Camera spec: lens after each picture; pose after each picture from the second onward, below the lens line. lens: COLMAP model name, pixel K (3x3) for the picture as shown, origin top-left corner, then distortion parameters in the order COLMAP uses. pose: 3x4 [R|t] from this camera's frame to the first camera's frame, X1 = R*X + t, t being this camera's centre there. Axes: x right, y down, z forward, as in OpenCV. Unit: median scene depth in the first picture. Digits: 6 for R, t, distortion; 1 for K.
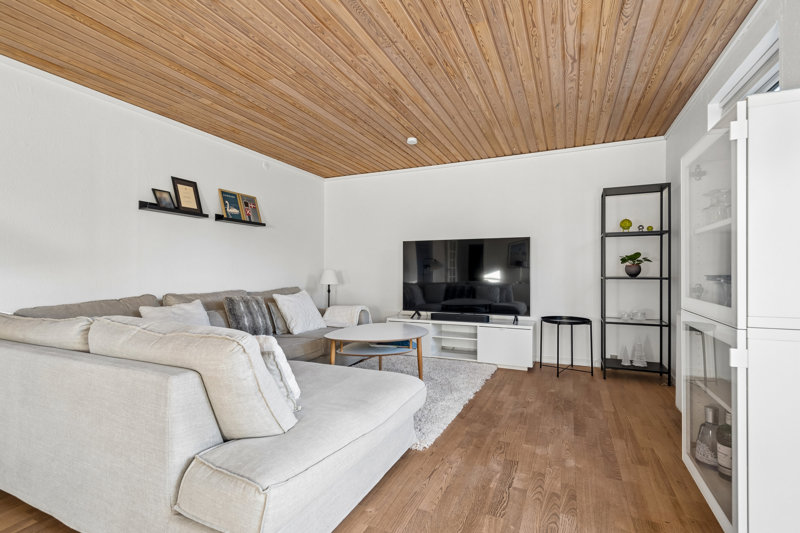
lens RADIAL K [[366.4, 0, 399.2], [0, 366.4, 270.0], [0, 0, 1]] dist [0.014023, 0.000195]
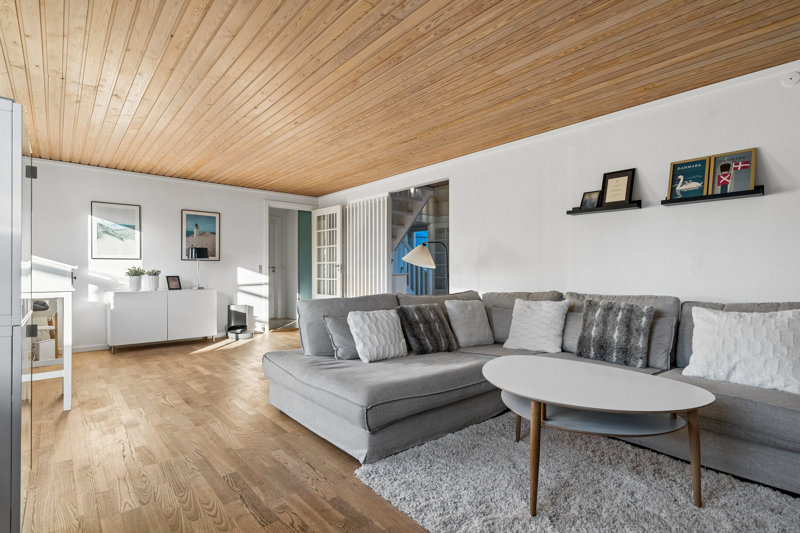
lens RADIAL K [[387.4, 0, 400.4], [0, 387.4, 270.4], [0, 0, 1]] dist [0.000181, 0.000006]
pose [[-0.397125, -0.000808, -0.917764, 0.579642], [0.001768, 0.999997, -0.001646, 0.004541], [0.917763, -0.002276, -0.397122, 0.977118]]
